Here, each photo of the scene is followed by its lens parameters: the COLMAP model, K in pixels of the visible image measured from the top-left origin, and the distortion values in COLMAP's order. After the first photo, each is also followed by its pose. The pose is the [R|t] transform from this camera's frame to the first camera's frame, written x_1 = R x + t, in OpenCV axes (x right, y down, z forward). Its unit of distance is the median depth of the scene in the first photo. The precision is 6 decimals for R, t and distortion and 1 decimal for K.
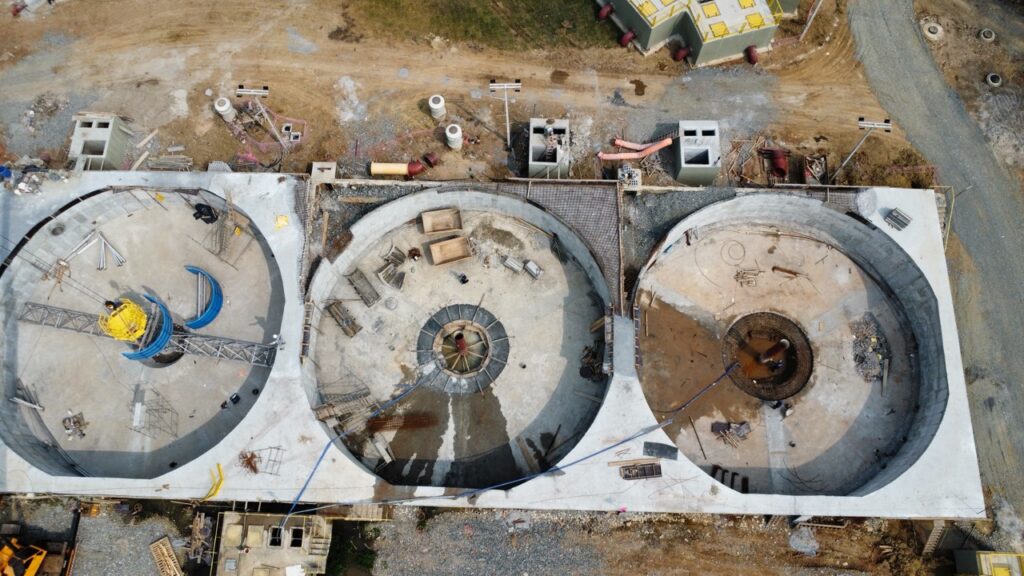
lens RADIAL K [[742.9, 0, 507.1], [0, 742.9, 289.0], [0, 0, 1]] dist [-0.025705, -0.007674]
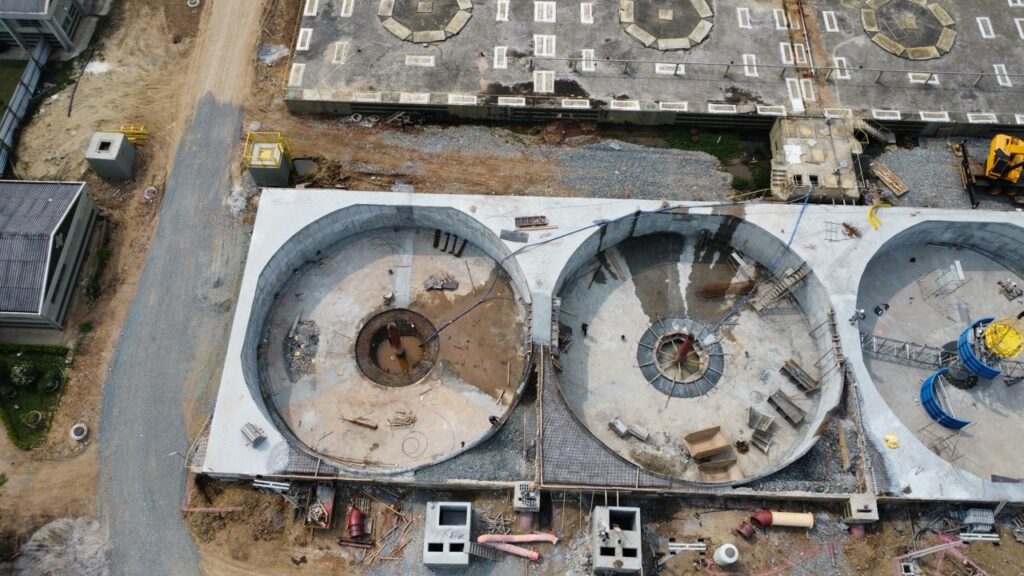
lens RADIAL K [[742.9, 0, 507.1], [0, 742.9, 289.0], [0, 0, 1]] dist [-0.025705, -0.007674]
pose [[-0.999923, -0.000543, 0.012433, 0.180683], [0.009060, -0.716655, 0.697369, -0.609566], [0.008532, 0.697428, 0.716604, 0.169323]]
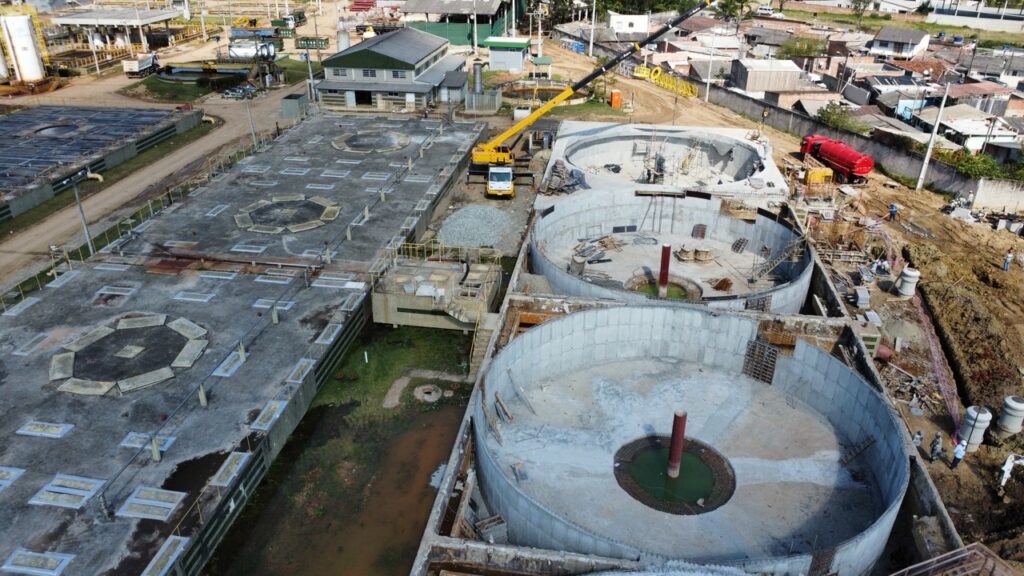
lens RADIAL K [[742.9, 0, 507.1], [0, 742.9, 289.0], [0, 0, 1]] dist [-0.025705, -0.007674]
pose [[-0.131194, 0.467538, -0.874183, 0.550910], [-0.944816, 0.208043, 0.253062, 0.009143], [0.300184, 0.859143, 0.414444, 0.483755]]
